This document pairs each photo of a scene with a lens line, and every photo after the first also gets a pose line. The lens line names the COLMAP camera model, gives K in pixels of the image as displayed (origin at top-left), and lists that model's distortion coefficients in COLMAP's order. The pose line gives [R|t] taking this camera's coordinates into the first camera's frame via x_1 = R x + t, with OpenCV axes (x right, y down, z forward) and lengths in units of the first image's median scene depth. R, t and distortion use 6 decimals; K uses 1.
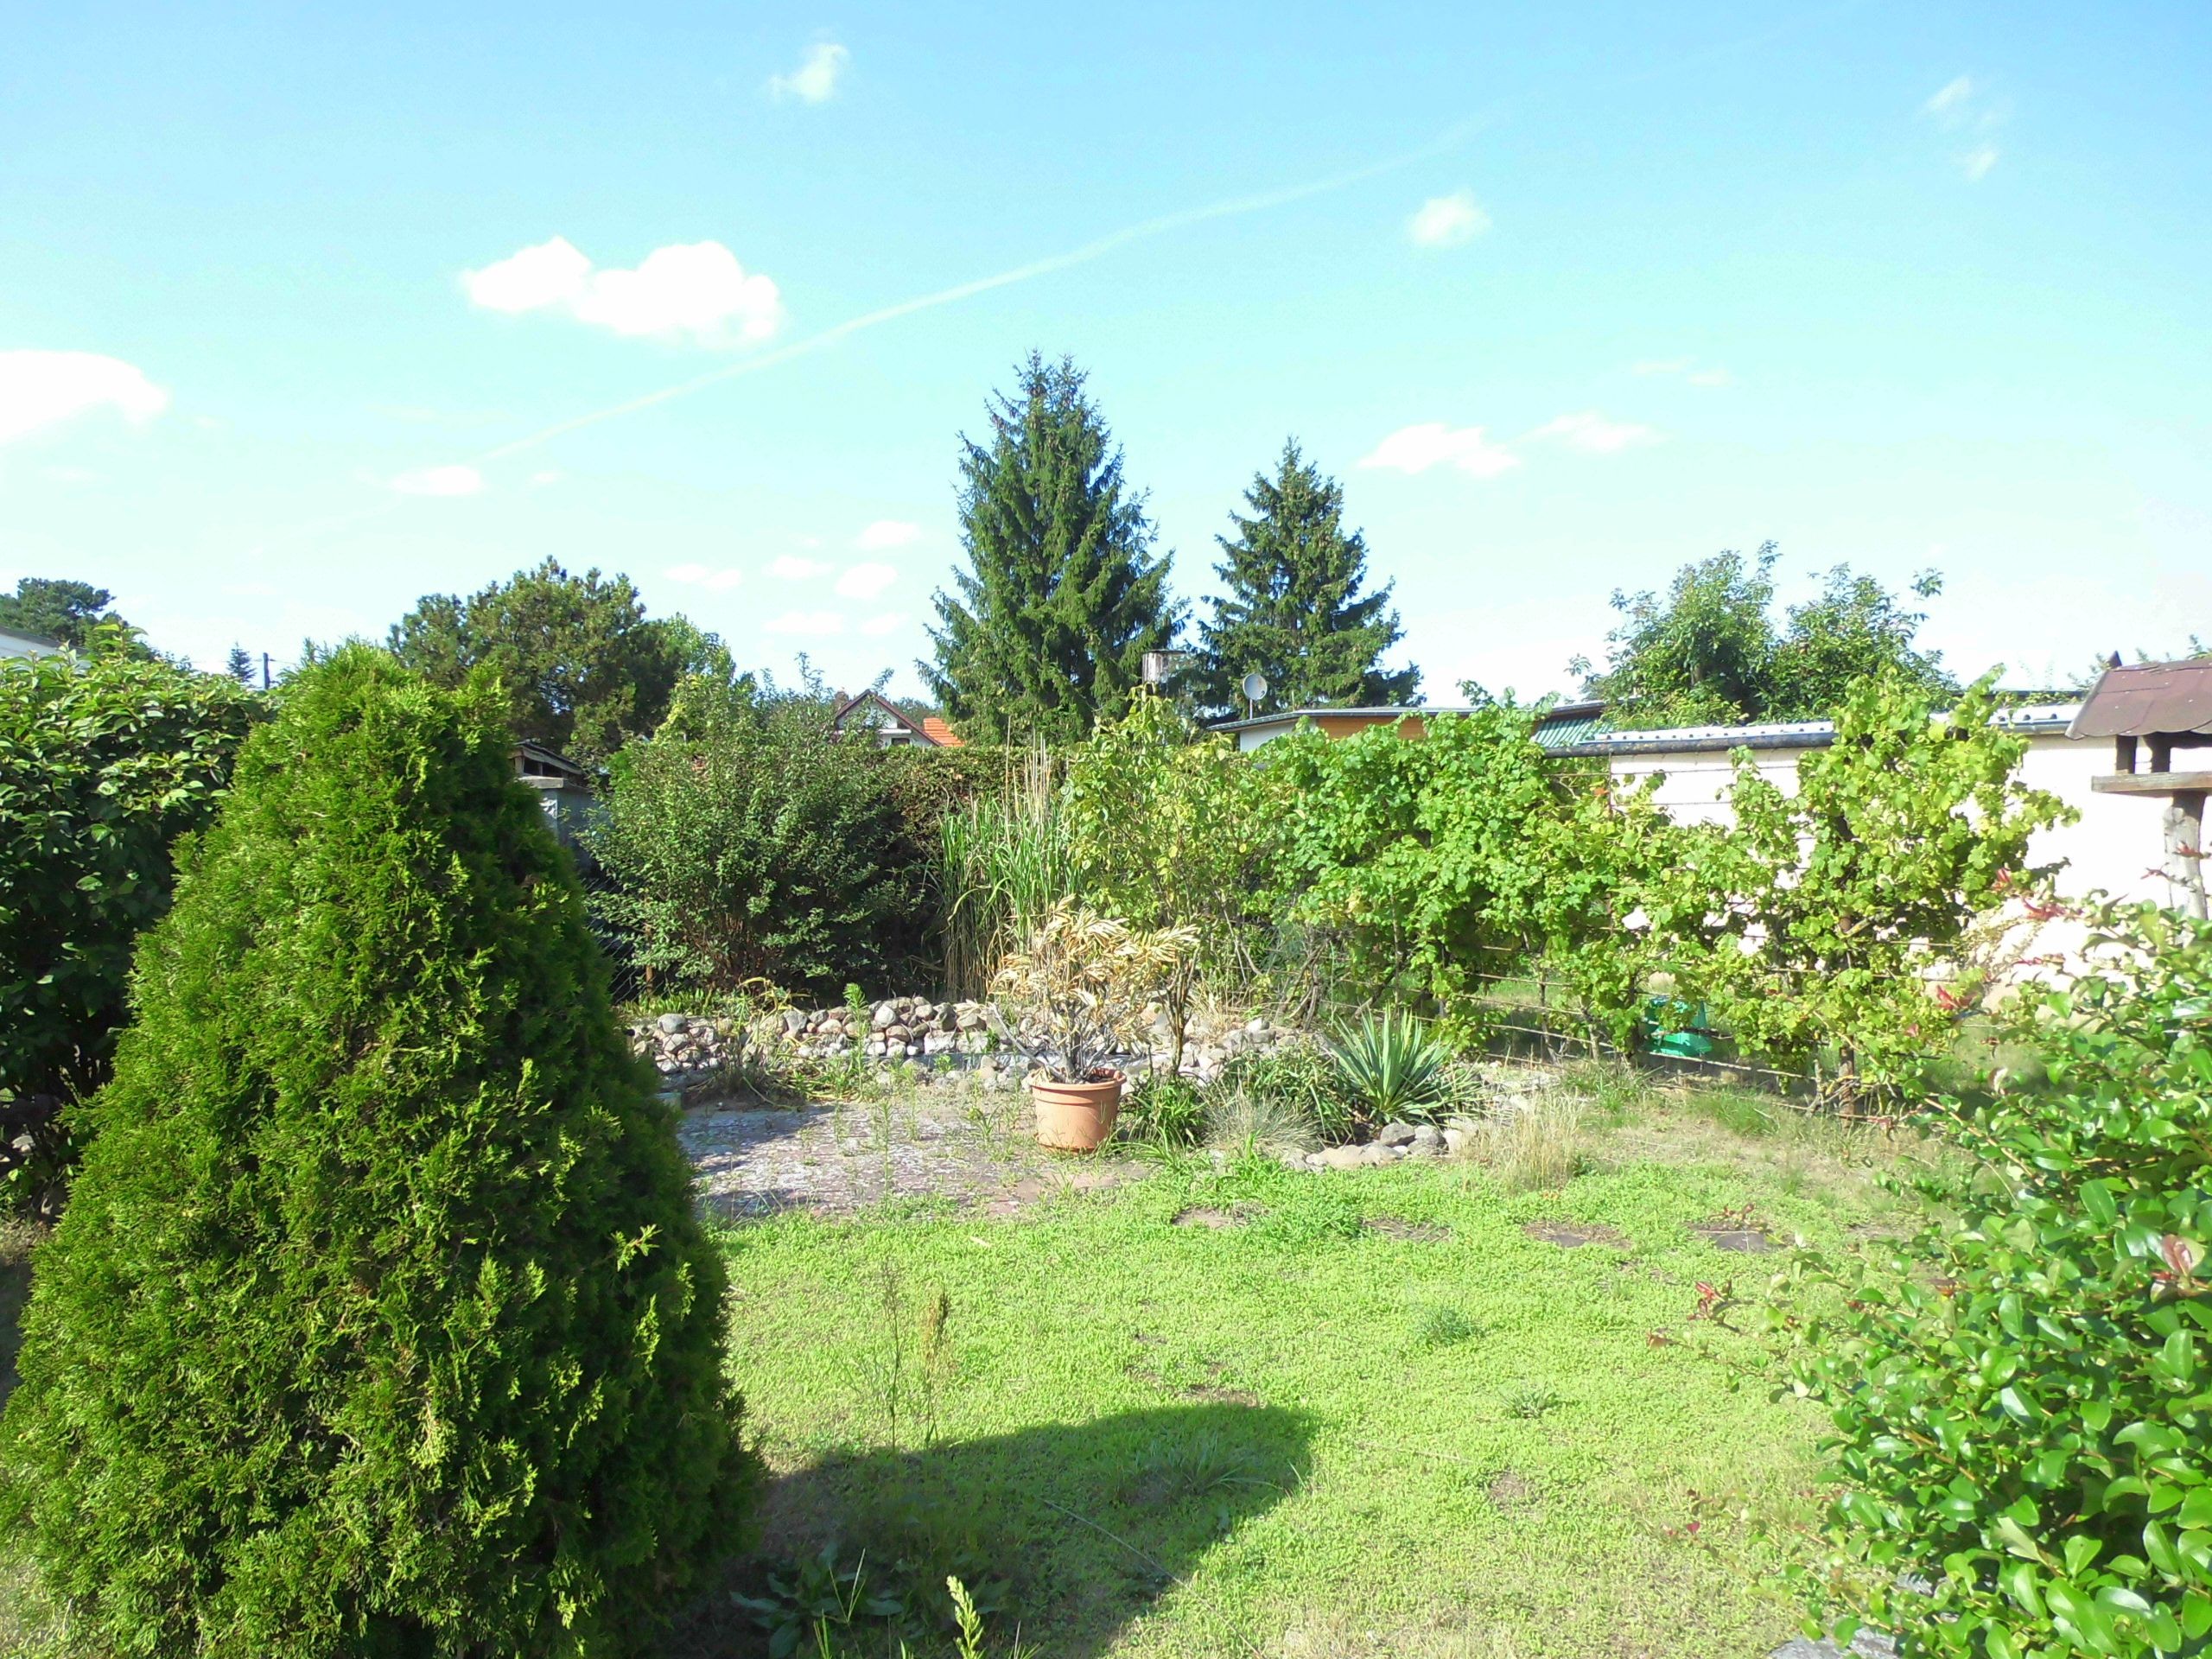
lens RADIAL K [[1632.6, 0, 1105.7], [0, 1632.6, 830.3], [0, 0, 1]] dist [-0.014135, 0.004026]
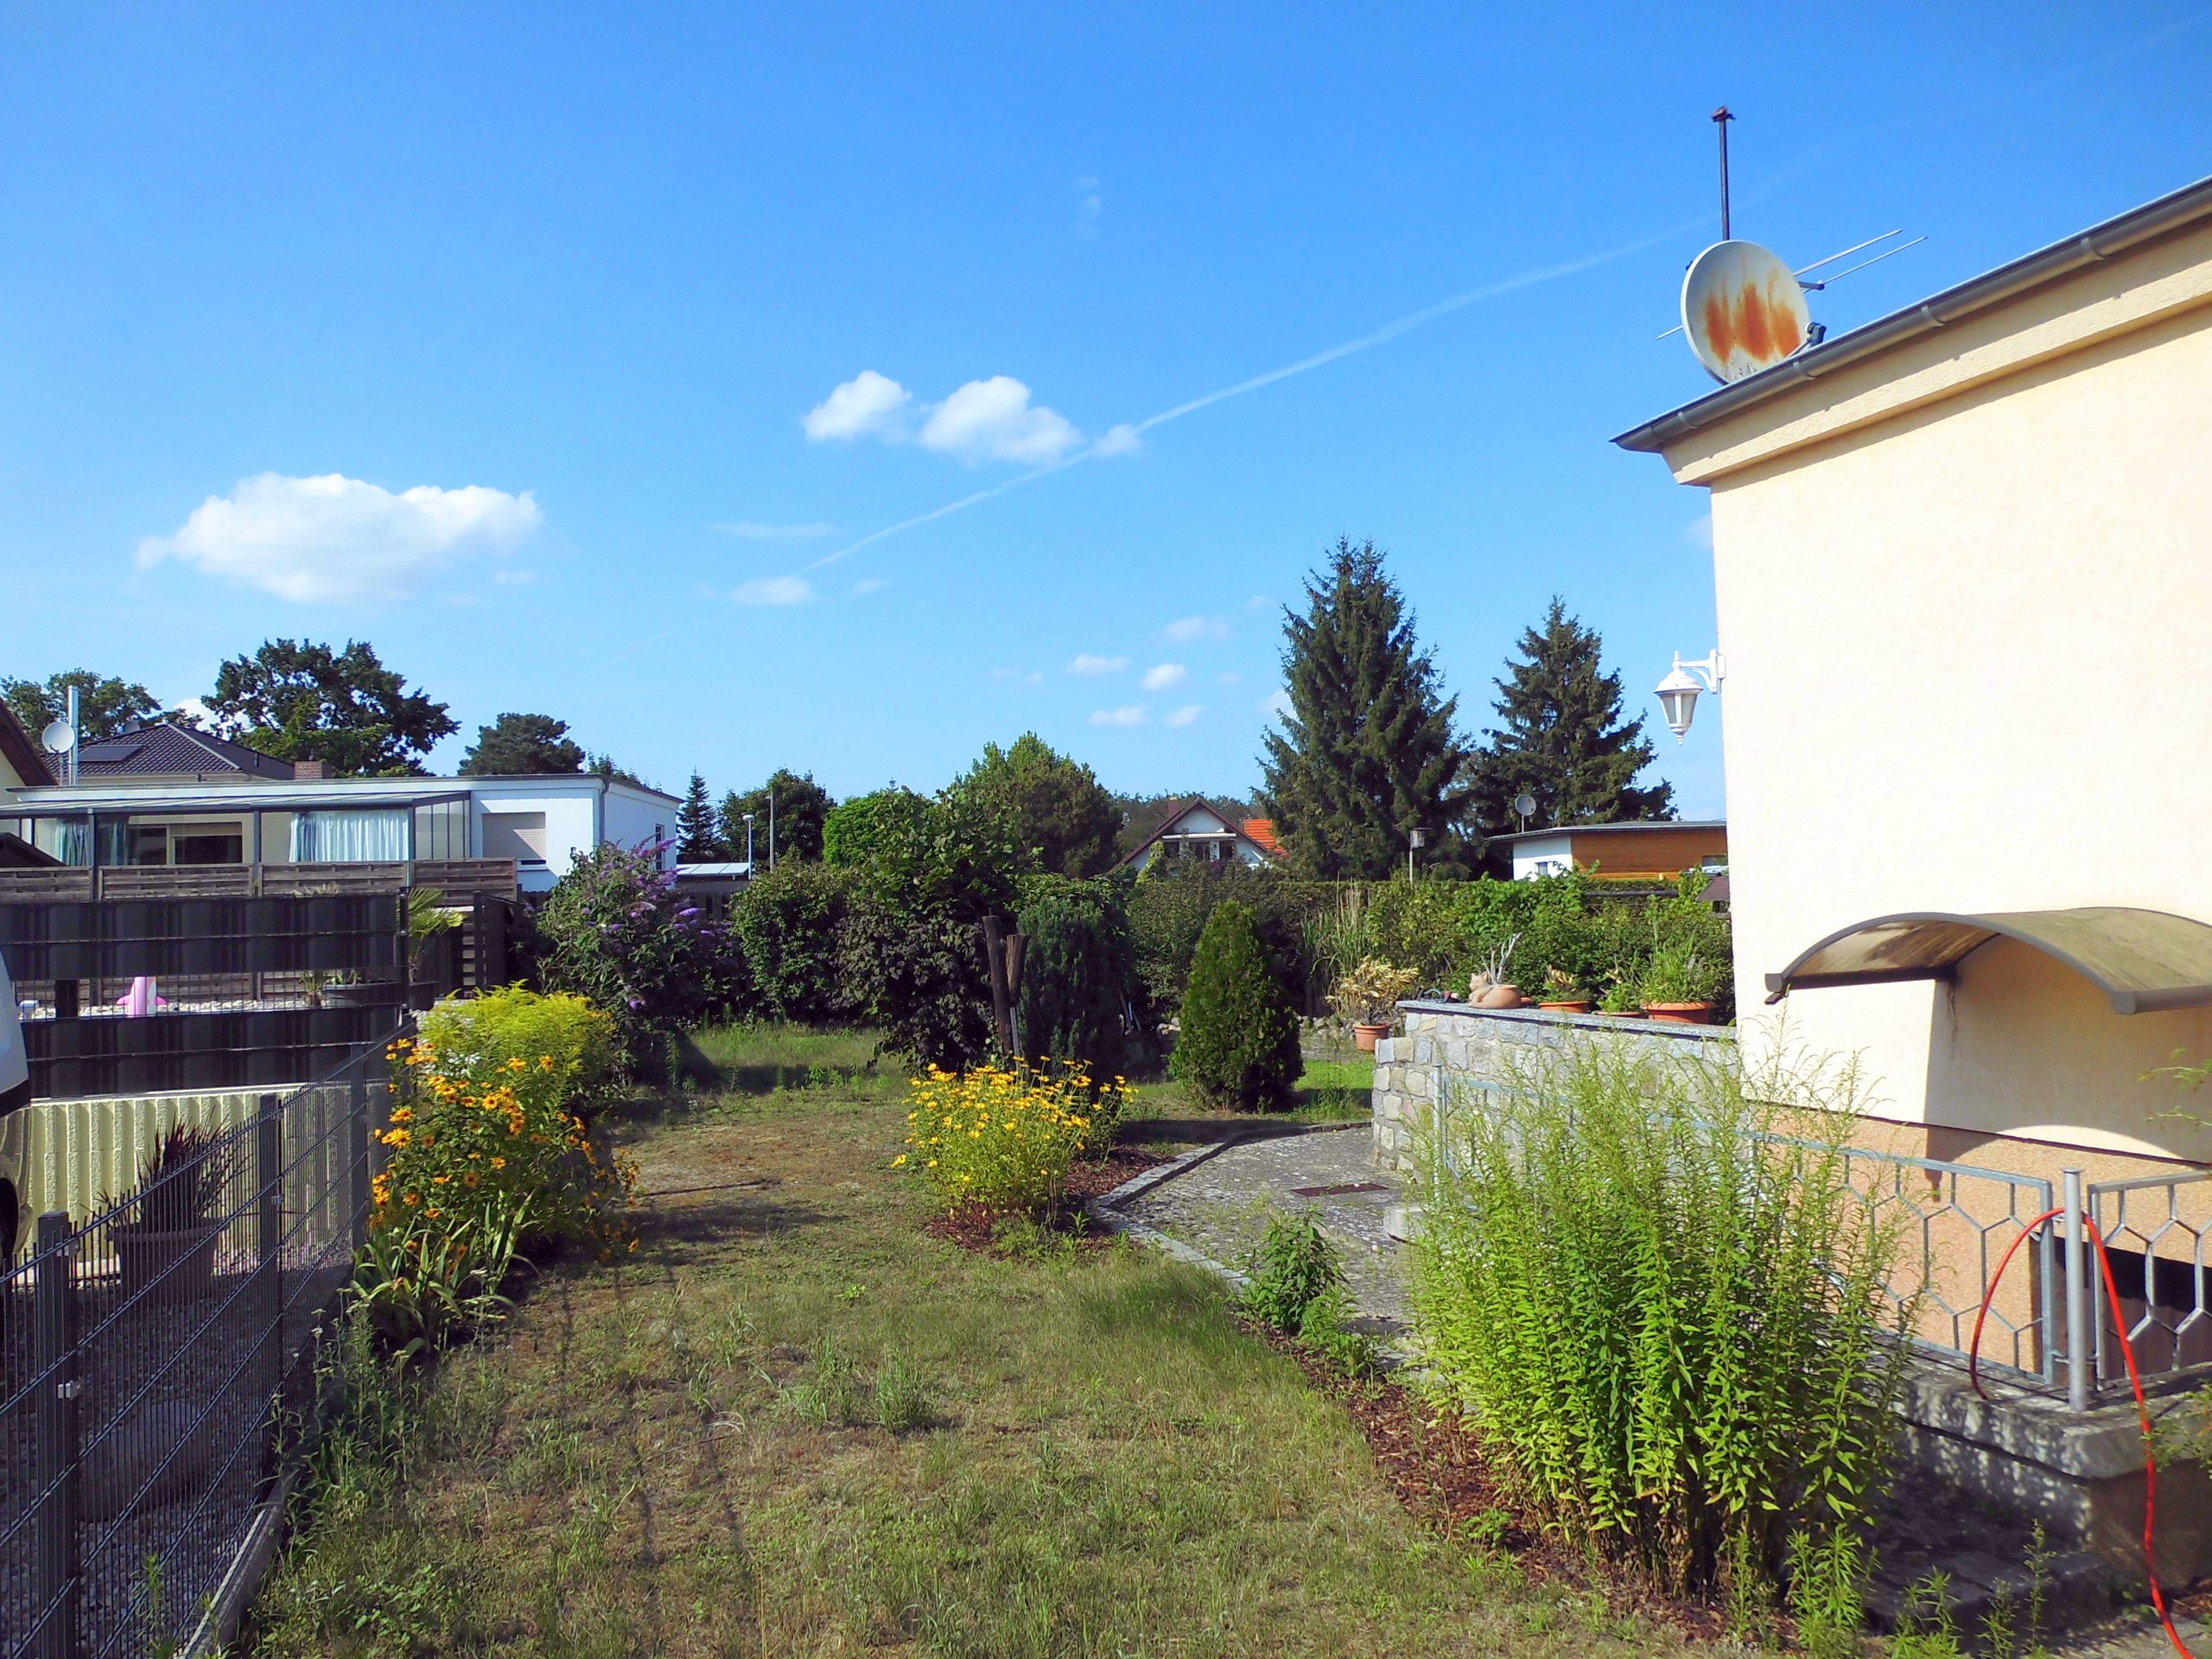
lens RADIAL K [[1632.6, 0, 1120.7], [0, 1632.6, 822.5], [0, 0, 1]] dist [-0.014135, 0.004026]
pose [[0.984106, -0.012926, -0.177111, 0.007925], [0.002557, 0.998276, -0.058645, -0.003165], [0.177564, 0.057260, 0.982442, -0.247302]]
